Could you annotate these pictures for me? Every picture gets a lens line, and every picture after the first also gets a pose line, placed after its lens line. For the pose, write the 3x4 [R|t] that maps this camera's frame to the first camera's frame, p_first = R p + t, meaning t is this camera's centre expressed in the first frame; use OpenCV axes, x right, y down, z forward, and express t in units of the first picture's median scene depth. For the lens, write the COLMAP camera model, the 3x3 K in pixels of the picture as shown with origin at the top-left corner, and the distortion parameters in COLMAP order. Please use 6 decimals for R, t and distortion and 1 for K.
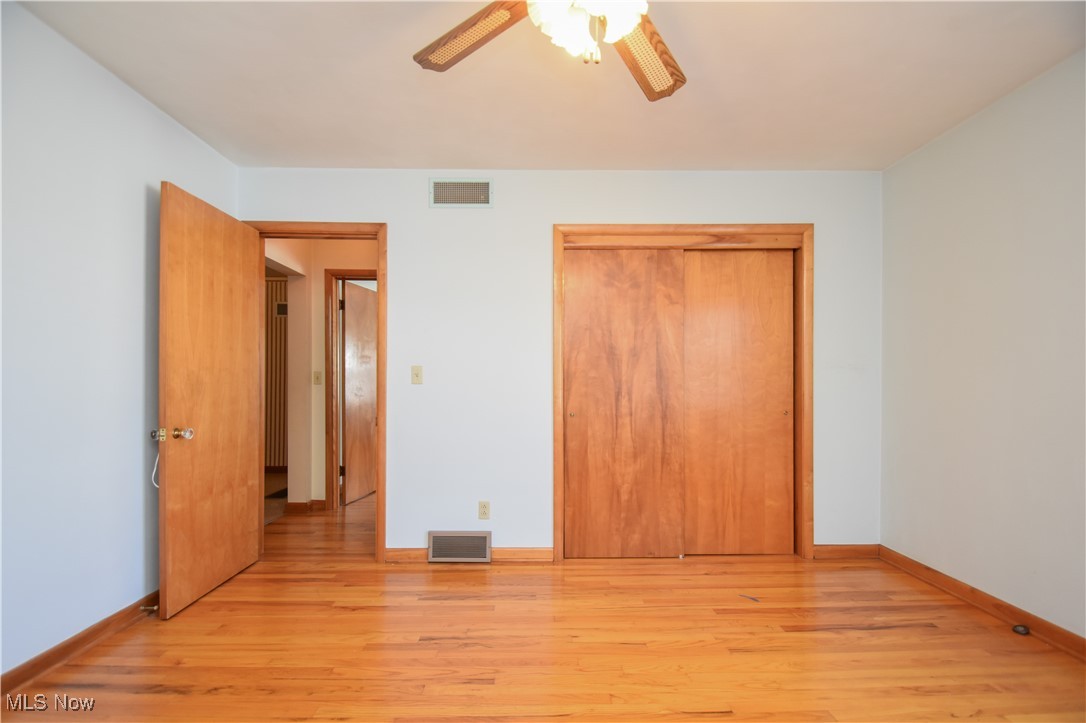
lens RADIAL K [[481.2, 0, 541.9], [0, 481.2, 381.9], [0, 0, 1]] dist [0.019371, -0.019953]
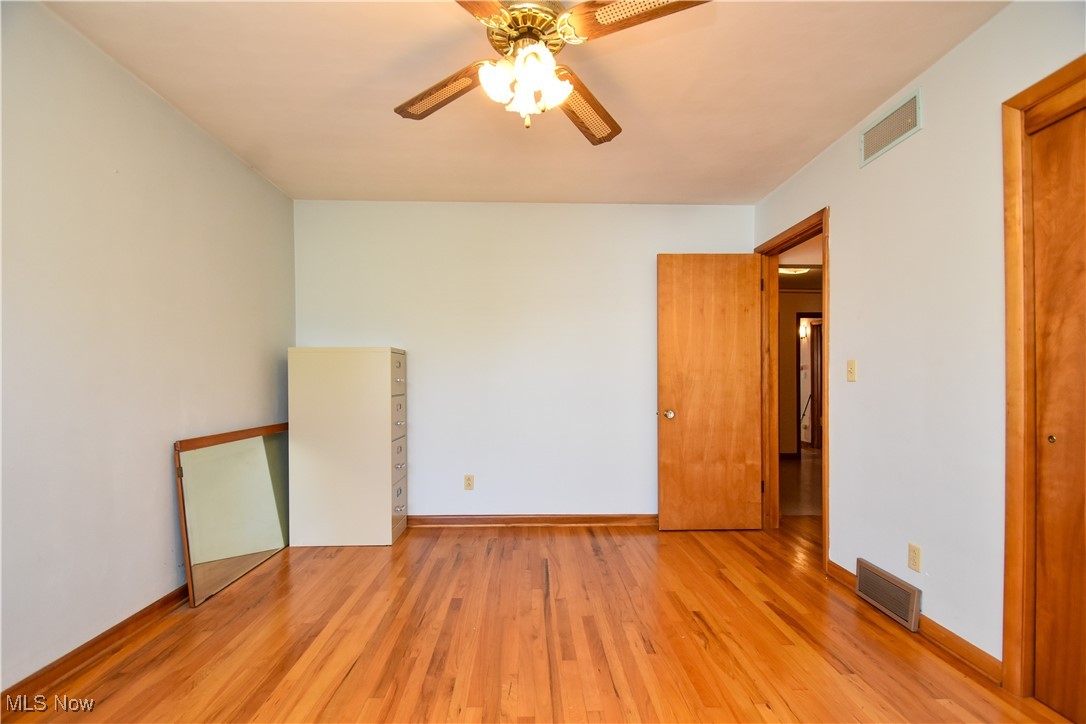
lens RADIAL K [[481.2, 0, 541.9], [0, 481.2, 382.4], [0, 0, 1]] dist [0.019371, -0.019953]
pose [[0.007968, -0.000694, -0.999968, 0.659708], [0.006797, 0.999977, -0.000640, 0.003908], [0.999945, -0.006791, 0.007972, 0.495688]]
